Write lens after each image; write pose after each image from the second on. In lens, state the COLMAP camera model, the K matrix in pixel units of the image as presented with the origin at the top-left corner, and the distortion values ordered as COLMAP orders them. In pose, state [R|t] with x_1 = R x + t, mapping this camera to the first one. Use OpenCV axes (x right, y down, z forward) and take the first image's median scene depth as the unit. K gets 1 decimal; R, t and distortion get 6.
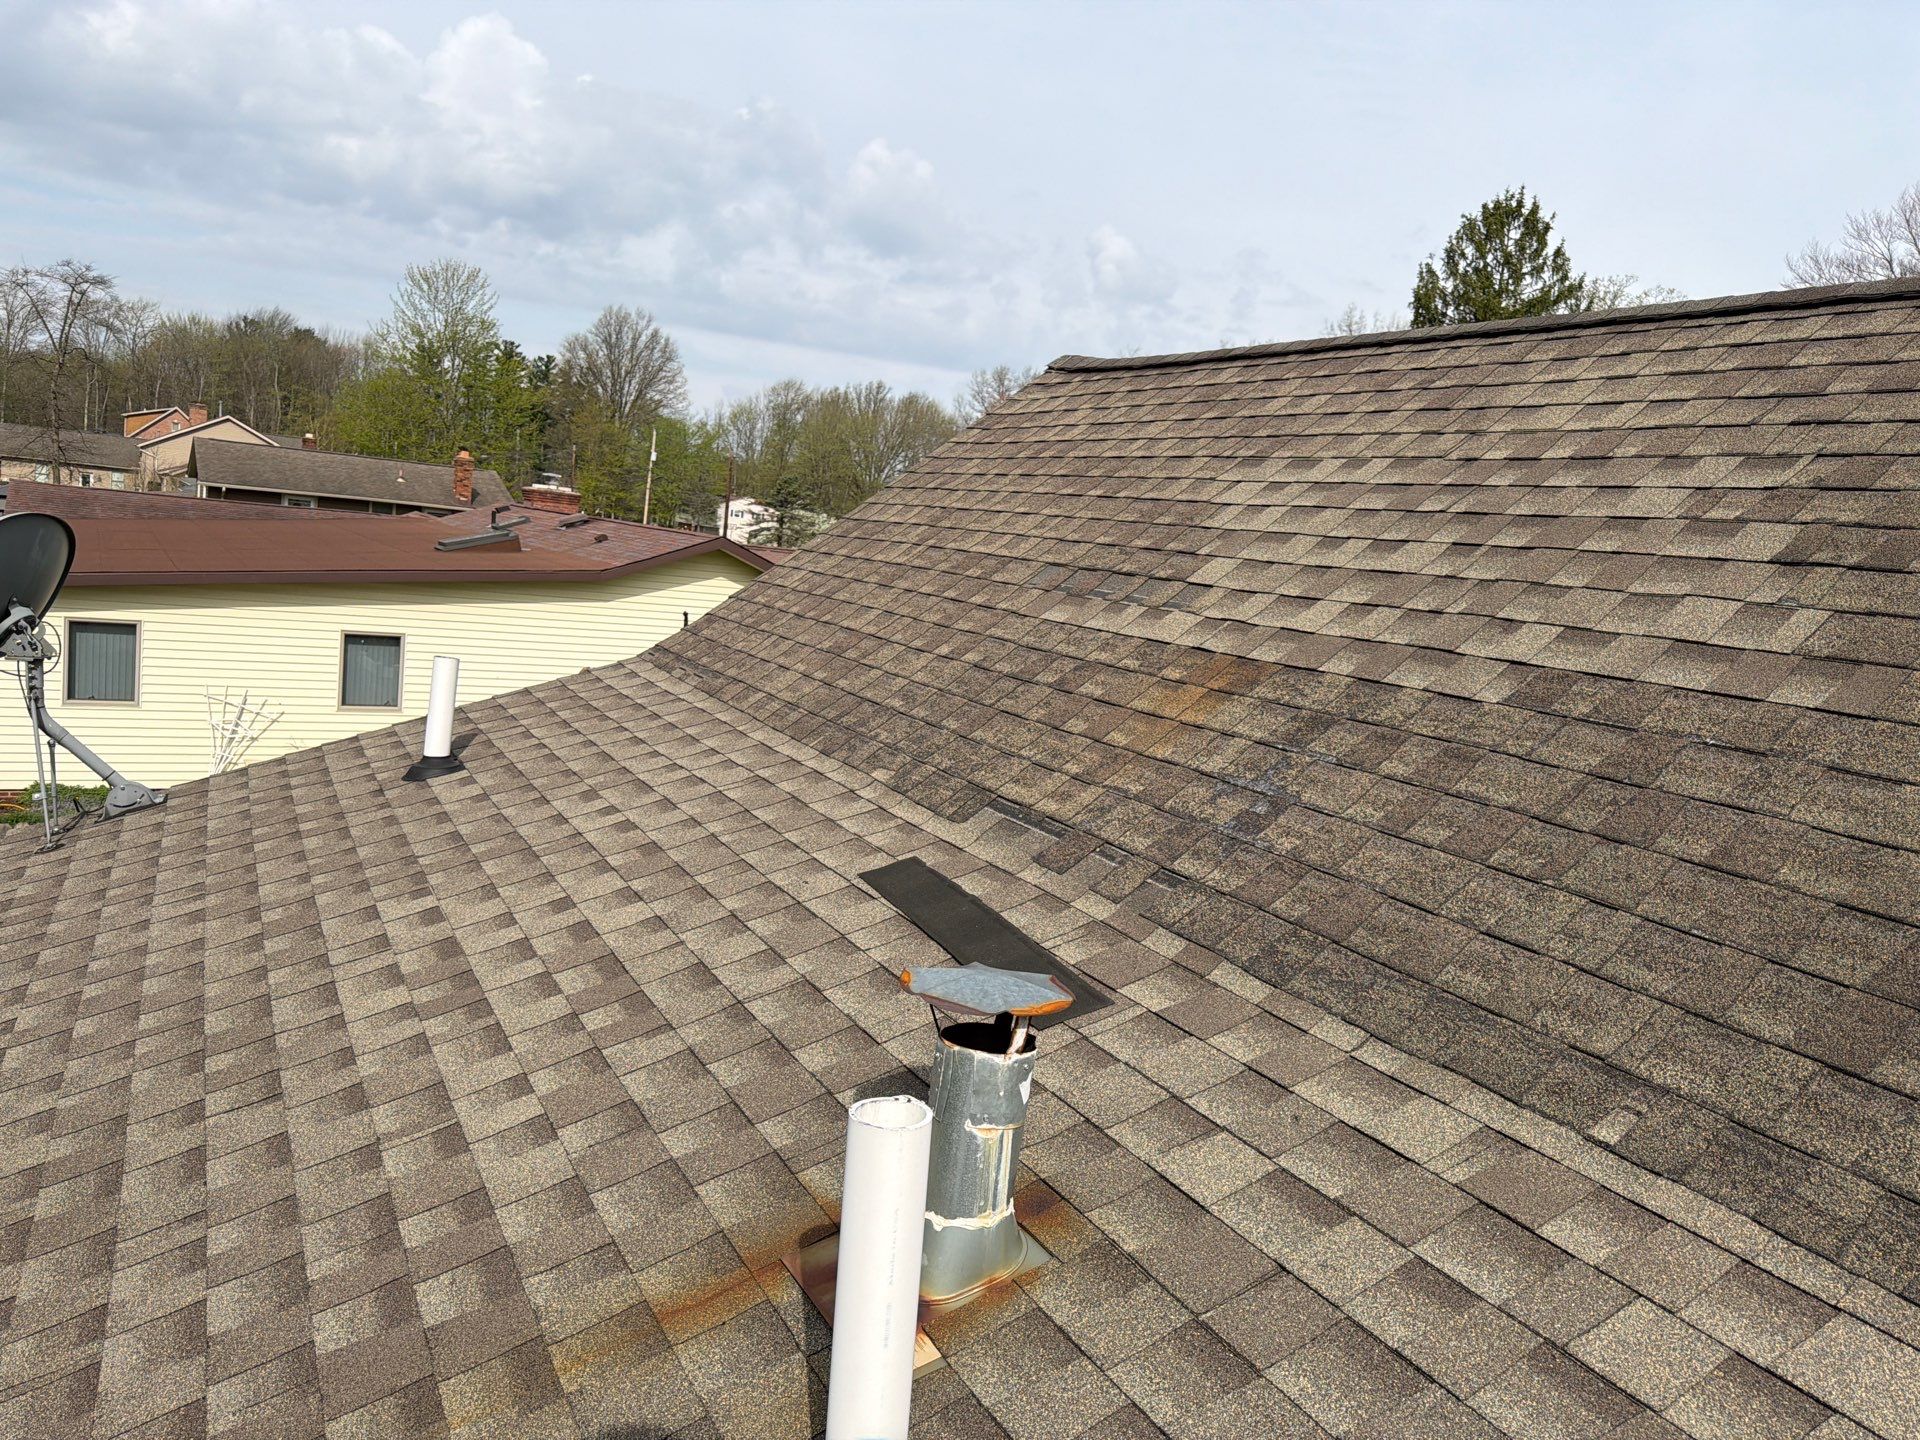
lens RADIAL K [[1392.7, 0, 962.2], [0, 1392.7, 716.7], [0, 0, 1]] dist [0.007055, 0.000684]
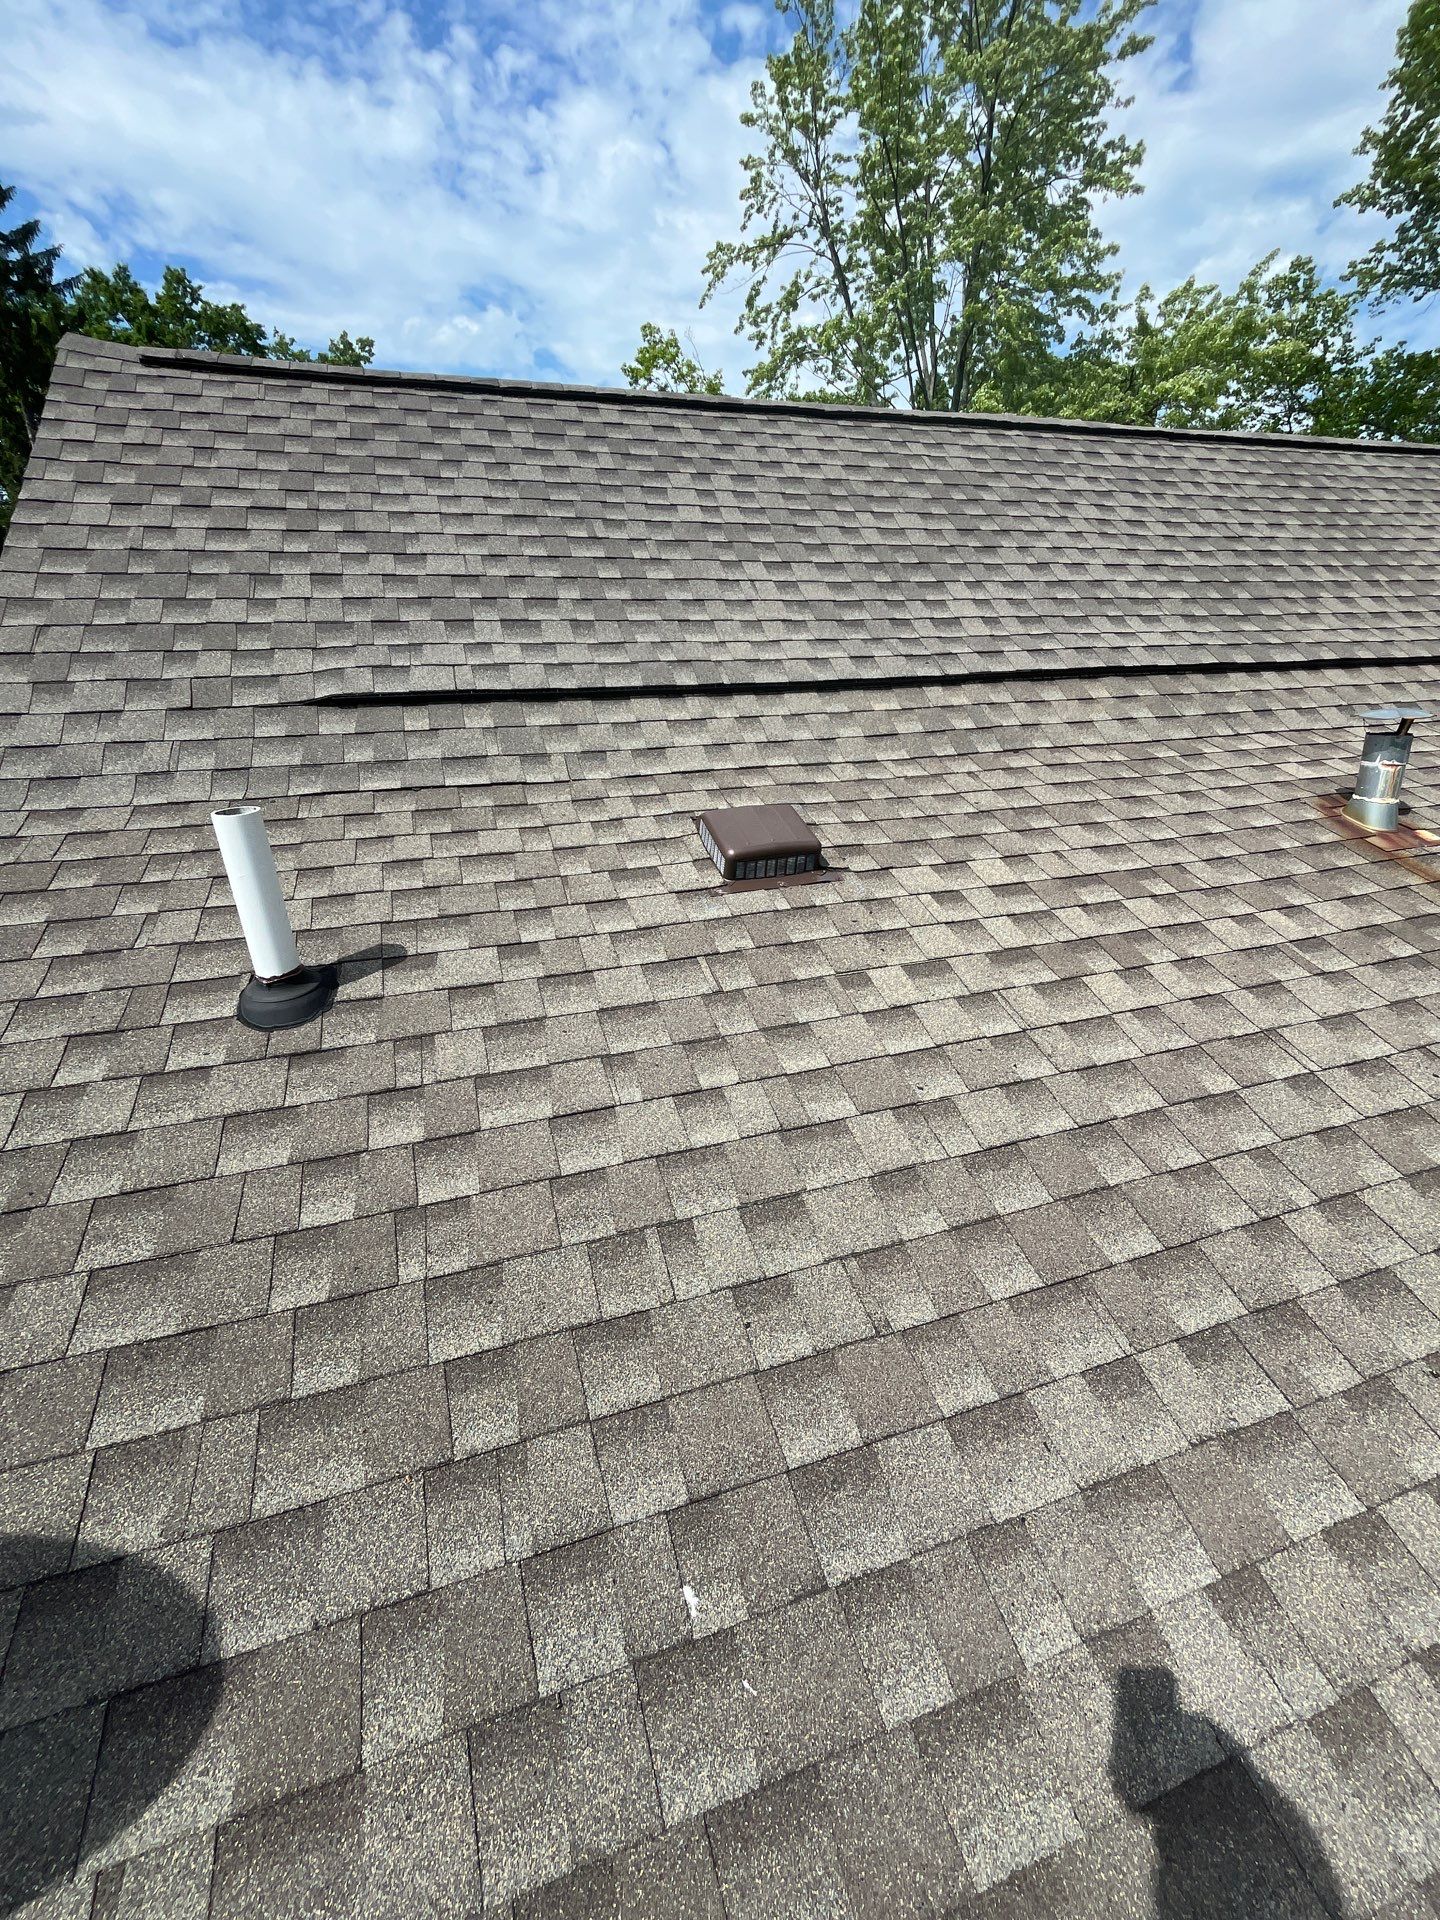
lens RADIAL K [[784.5, 0, 718.8], [0, 784.5, 958.9], [0, 0, 1]] dist [-0.001391, 0.000156]
pose [[0.158286, -0.464639, 0.871238, -1.052366], [0.154209, 0.883167, 0.442985, -0.158842], [-0.975277, 0.064235, 0.211444, 1.214343]]
